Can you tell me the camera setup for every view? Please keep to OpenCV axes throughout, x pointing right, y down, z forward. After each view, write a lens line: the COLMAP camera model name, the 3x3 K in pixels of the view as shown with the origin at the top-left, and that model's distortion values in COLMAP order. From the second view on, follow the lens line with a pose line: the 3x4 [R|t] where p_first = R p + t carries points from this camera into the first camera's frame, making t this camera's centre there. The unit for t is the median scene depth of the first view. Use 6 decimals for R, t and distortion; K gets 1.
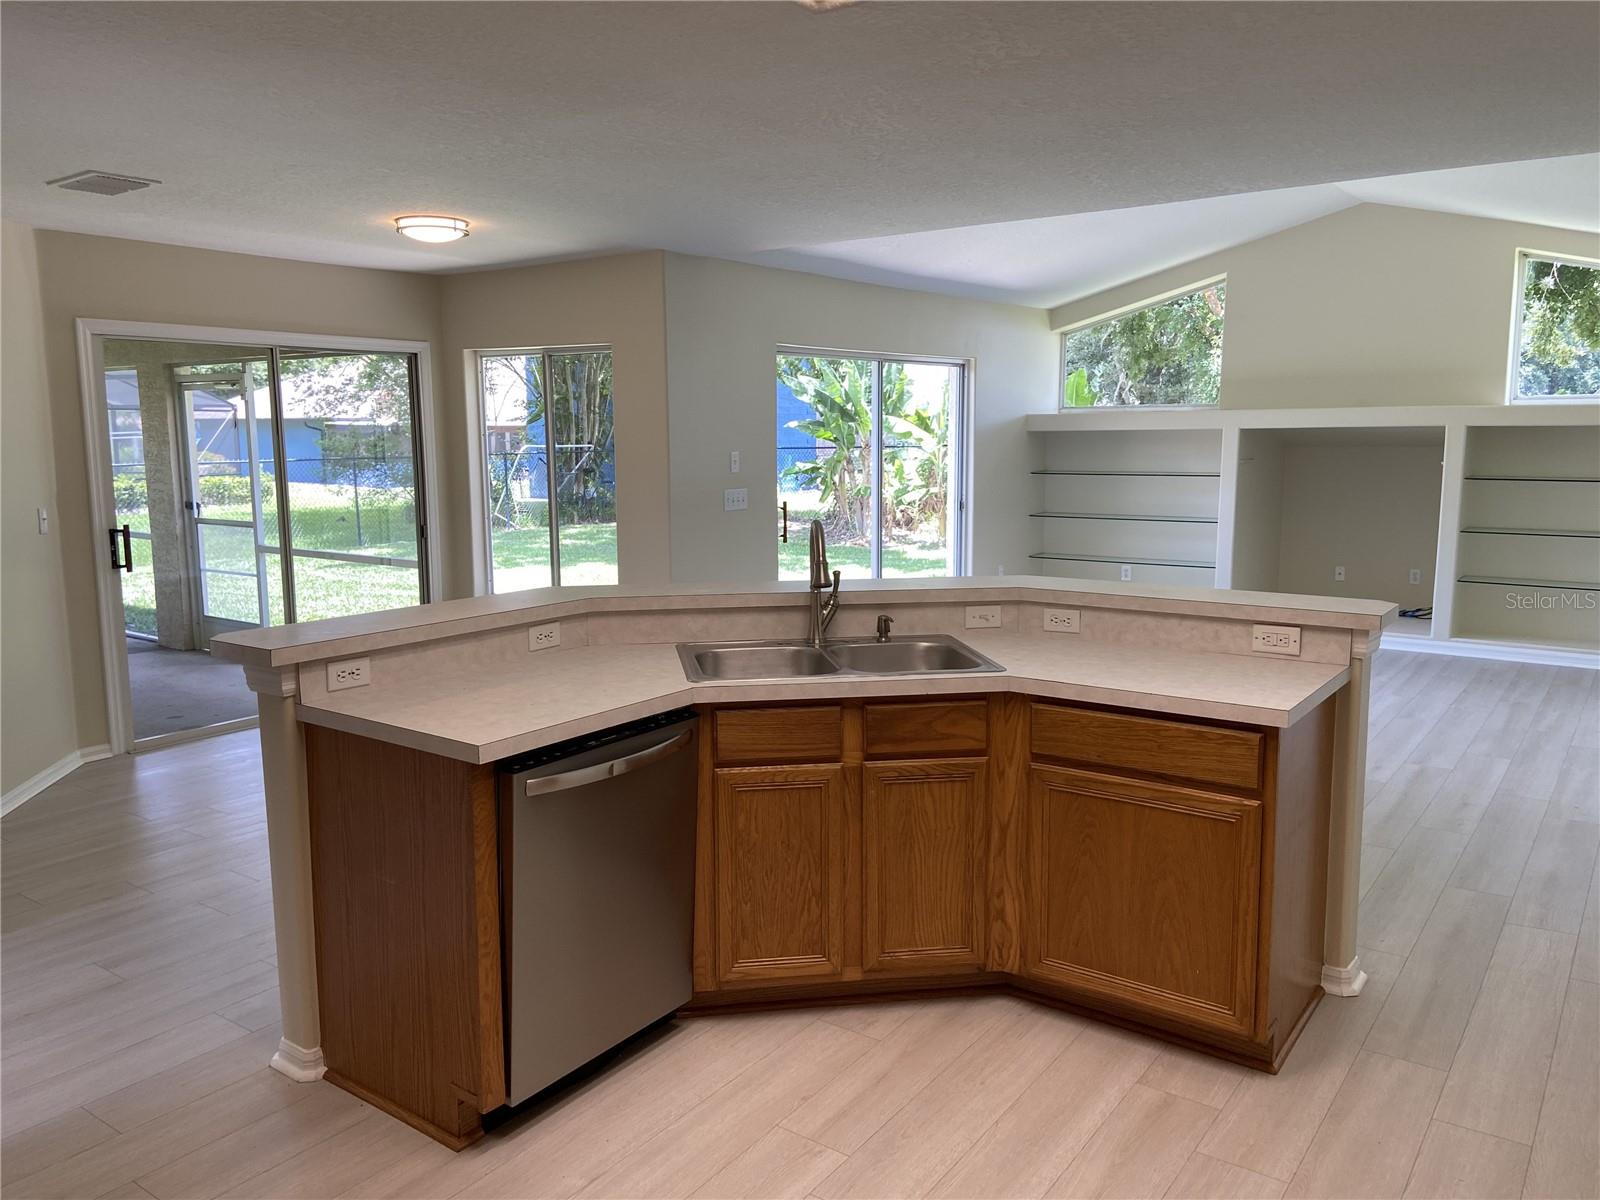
lens RADIAL K [[1197.8, 0, 788.8], [0, 1197.8, 594.4], [0, 0, 1]] dist [0.110695, -0.132398]
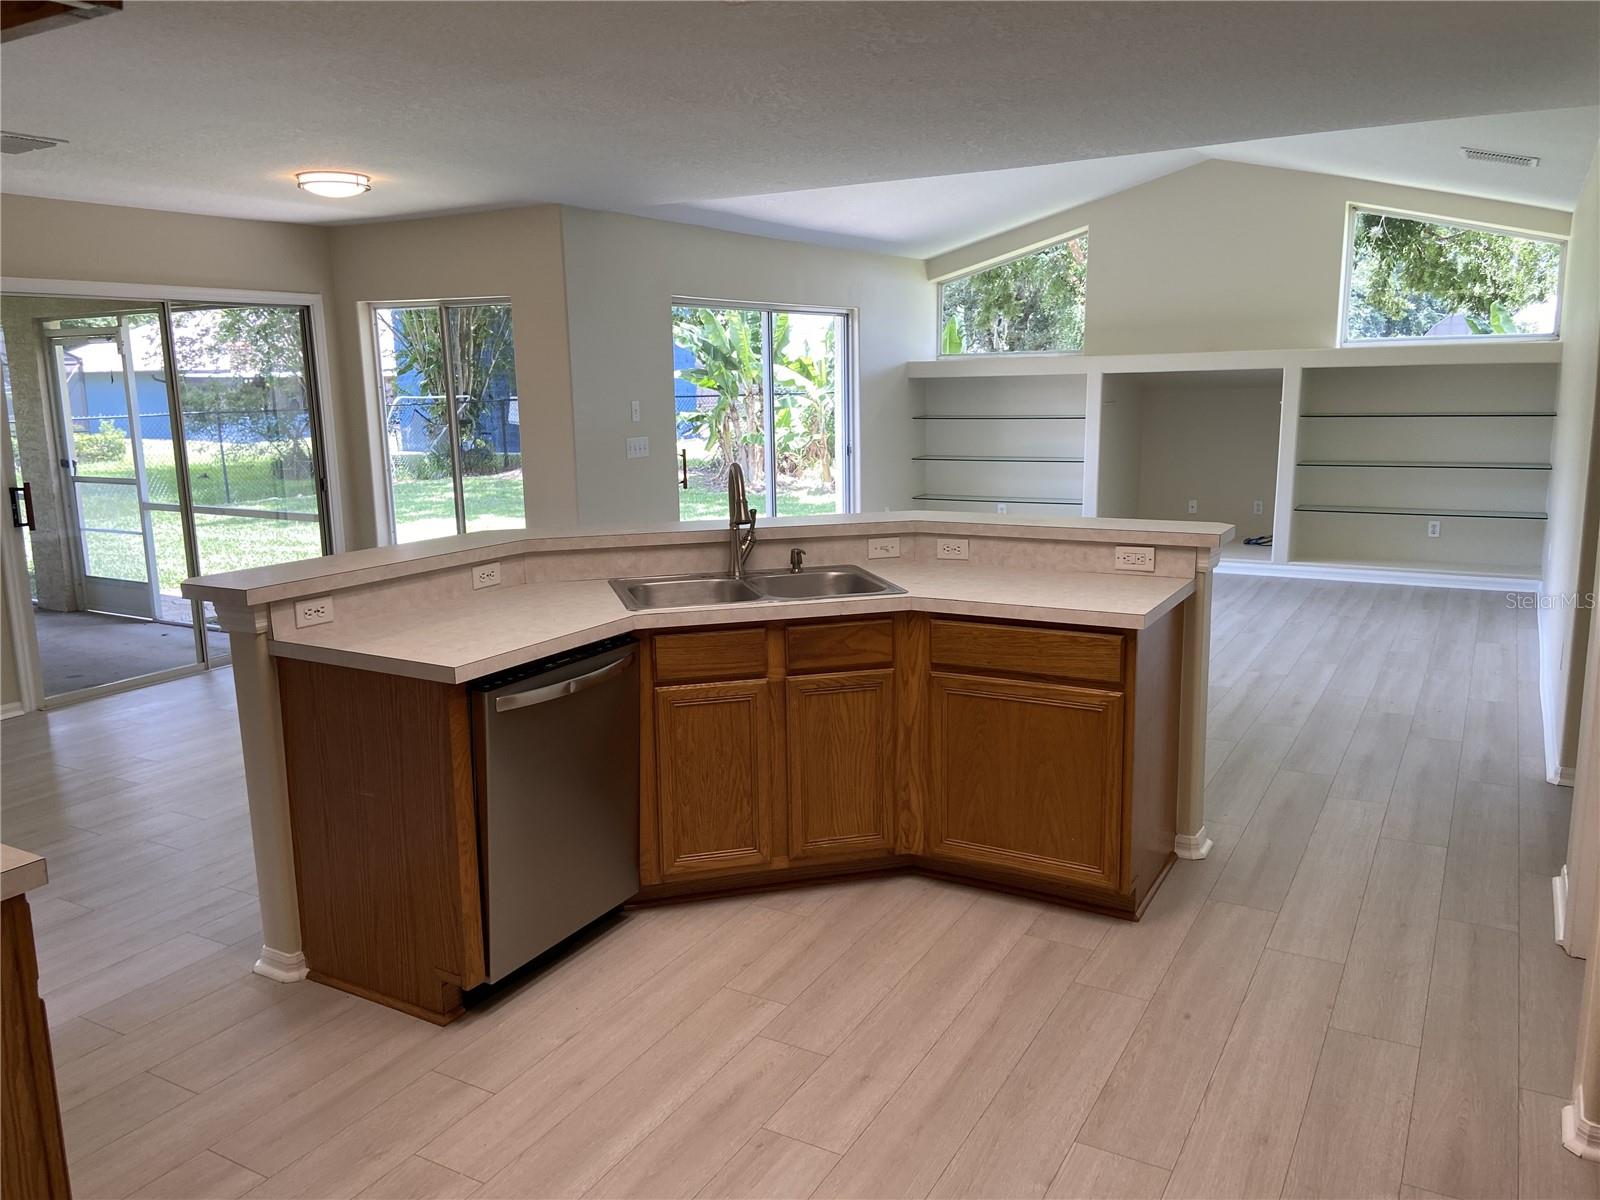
lens RADIAL K [[1197.8, 0, 792.5], [0, 1197.8, 598.8], [0, 0, 1]] dist [0.110695, -0.132398]
pose [[0.994349, -0.031150, 0.101487, -0.021366], [0.026458, 0.998532, 0.047262, 0.006281], [-0.102810, -0.044310, 0.993714, -0.057772]]
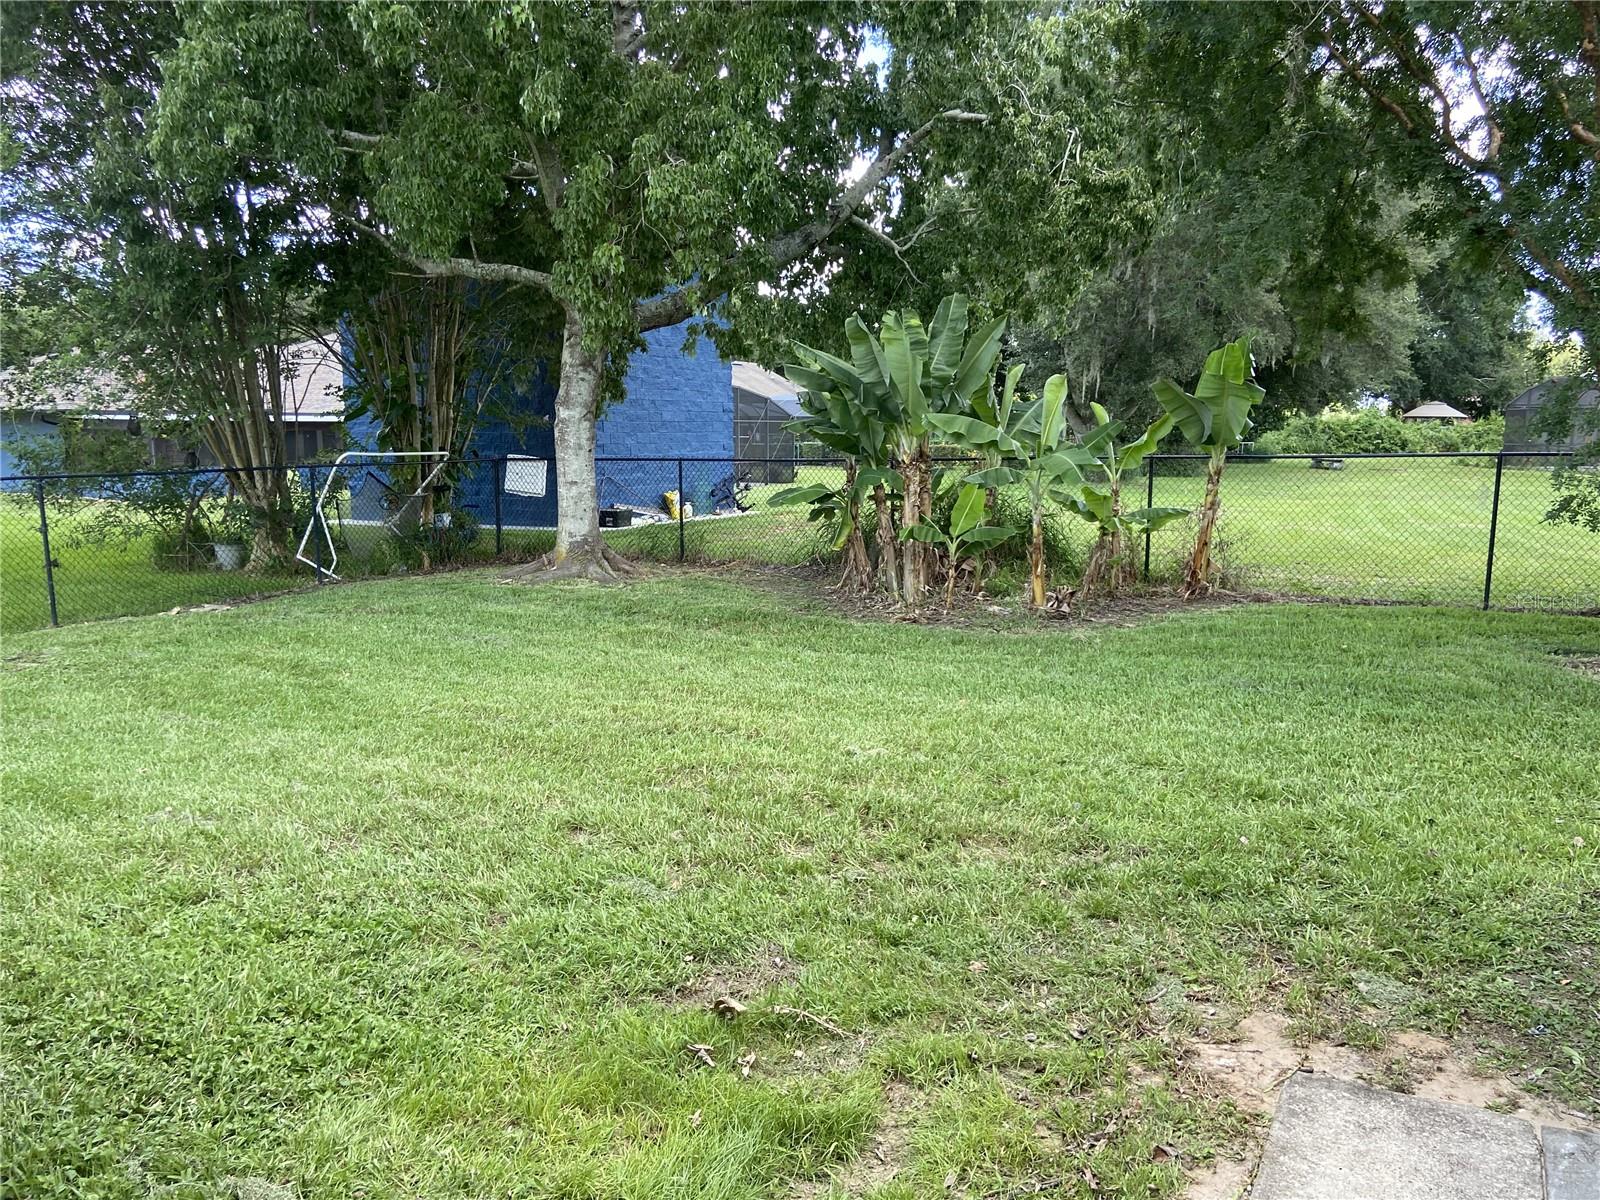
lens RADIAL K [[1197.8, 0, 807.0], [0, 1197.8, 605.8], [0, 0, 1]] dist [0.110695, -0.132398]
pose [[0.988858, -0.015766, 0.148027, -0.242199], [0.014417, 0.999844, 0.010182, -0.155103], [-0.148164, -0.007934, 0.988931, 1.091860]]
